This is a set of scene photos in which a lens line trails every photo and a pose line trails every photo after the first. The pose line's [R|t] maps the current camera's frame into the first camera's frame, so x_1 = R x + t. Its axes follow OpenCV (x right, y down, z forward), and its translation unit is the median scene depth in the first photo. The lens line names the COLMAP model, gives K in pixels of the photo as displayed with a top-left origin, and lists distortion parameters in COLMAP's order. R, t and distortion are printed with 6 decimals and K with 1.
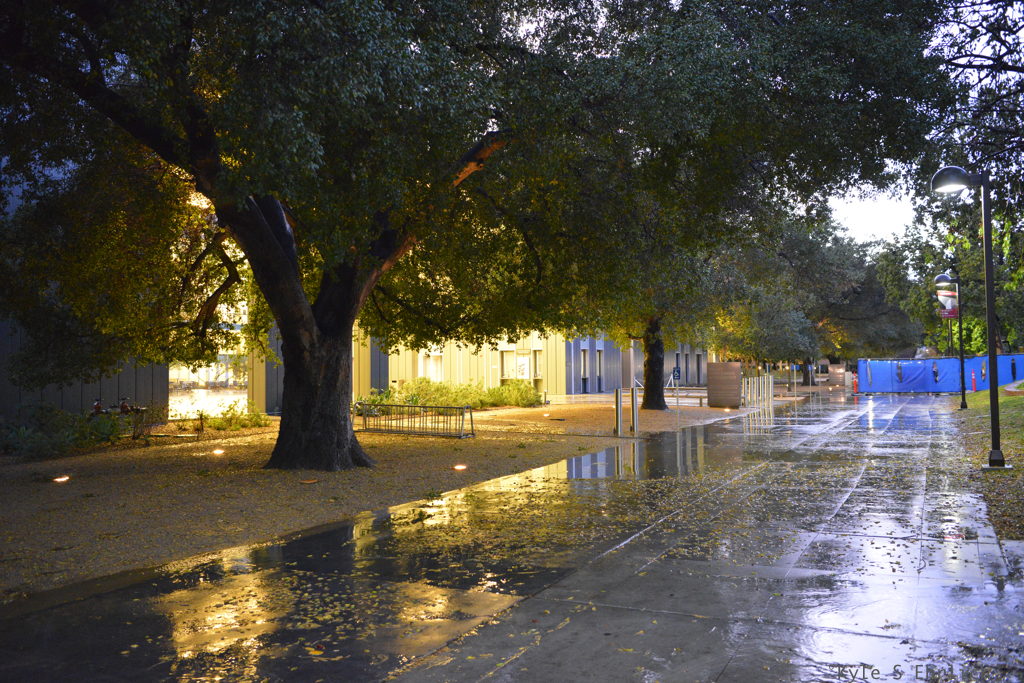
lens RADIAL K [[873.9, 0, 505.4], [0, 873.9, 337.6], [0, 0, 1]] dist [-0.038963, 0.057234]
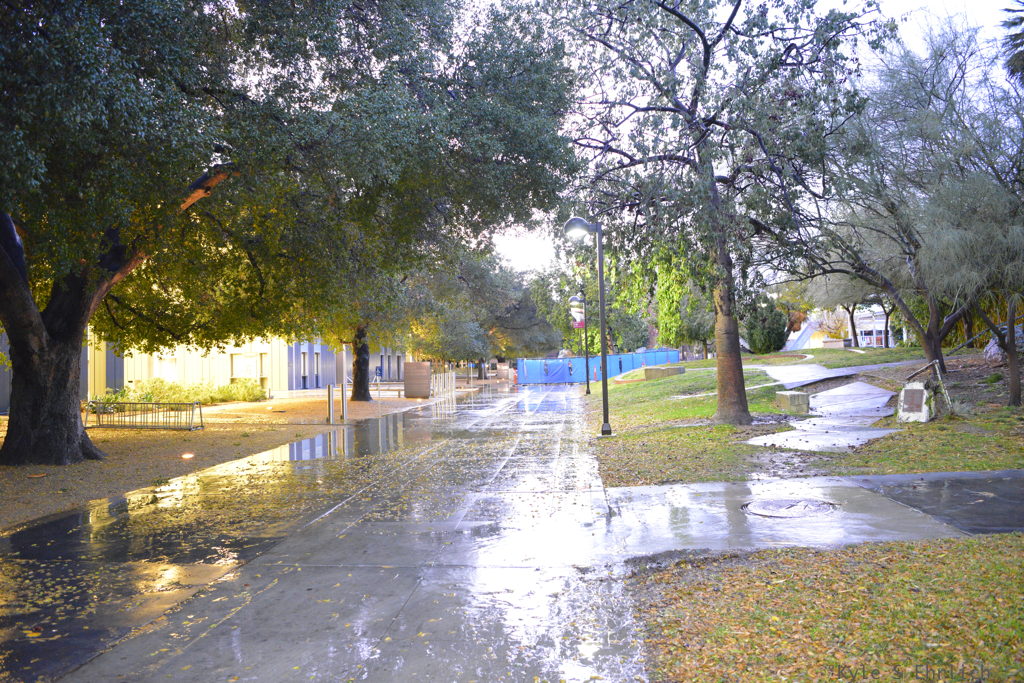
lens RADIAL K [[708.6, 0, 505.7], [0, 708.6, 337.2], [0, 0, 1]] dist [-0.076674, 0.022099]
pose [[0.933589, 0.002740, 0.358334, 0.007090], [-0.000065, 0.999972, -0.007478, 0.000253], [-0.358345, 0.006958, 0.933563, 0.001232]]
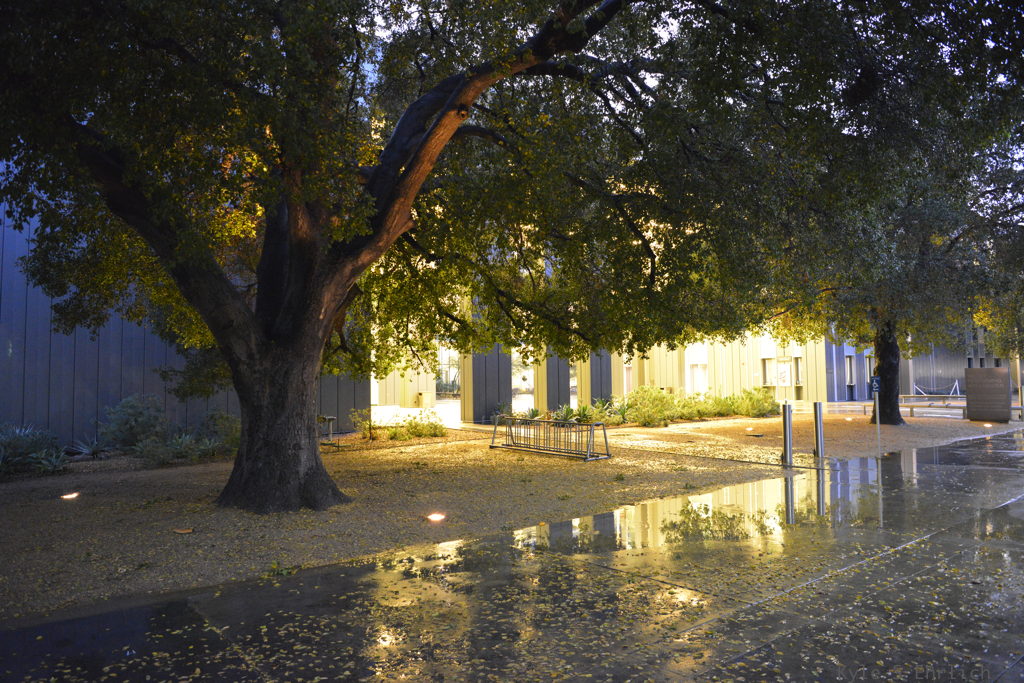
lens RADIAL K [[708.6, 0, 505.7], [0, 708.6, 337.2], [0, 0, 1]] dist [-0.076674, 0.022099]
pose [[0.906439, -0.028771, -0.421356, 0.196976], [0.020954, 0.999512, -0.023172, 0.007955], [0.421817, 0.012175, 0.906599, 0.362683]]
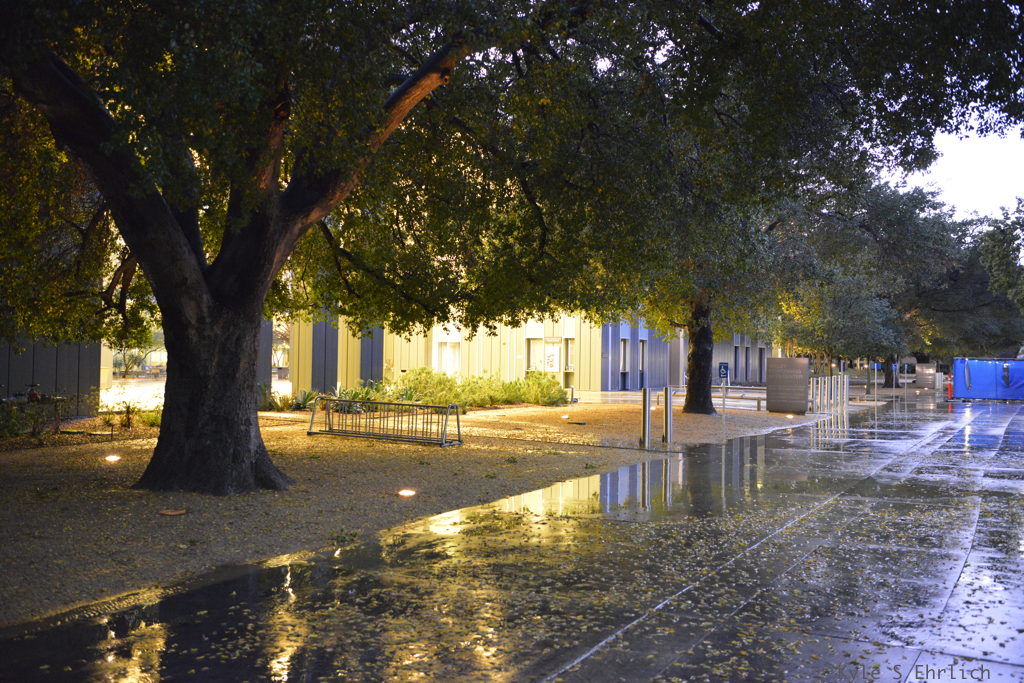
lens RADIAL K [[959.9, 0, 506.6], [0, 959.9, 338.8], [0, 0, 1]] dist [0.003971, 0.035862]
pose [[0.998731, 0.022682, -0.044962, 0.048637], [-0.022024, 0.999644, 0.015091, 0.004922], [0.045288, -0.014082, 0.998875, 0.156351]]
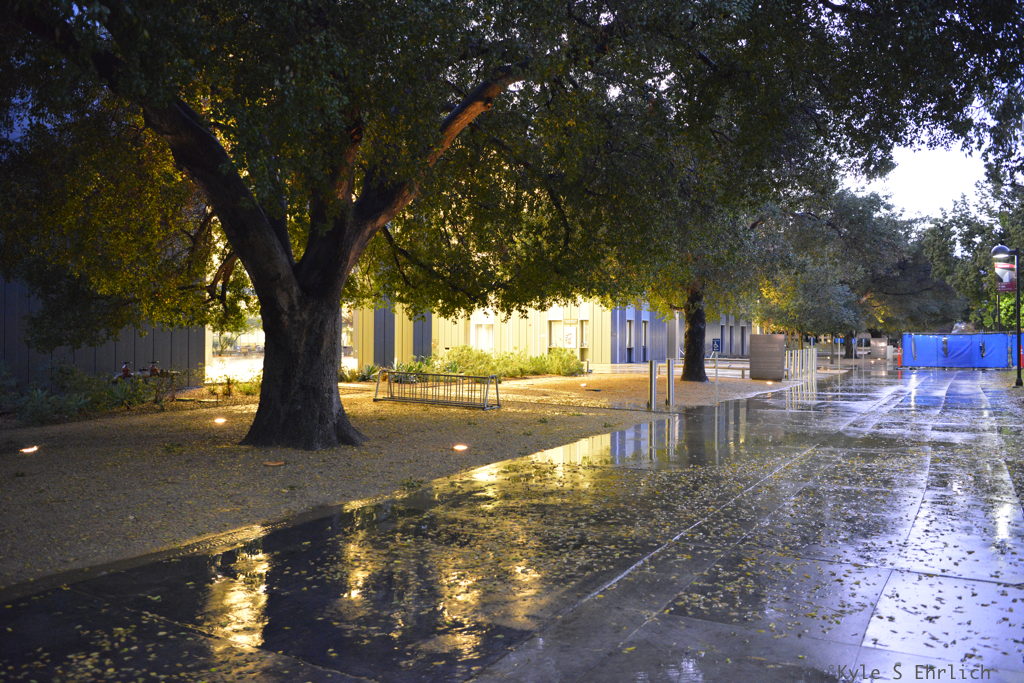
lens RADIAL K [[796.0, 0, 507.2], [0, 796.0, 338.7], [0, 0, 1]] dist [-0.045673, 0.006656]
pose [[0.997286, 0.014190, -0.072240, 0.039695], [-0.011506, 0.999233, 0.037439, 0.005642], [0.072715, -0.036507, 0.996684, 0.153490]]
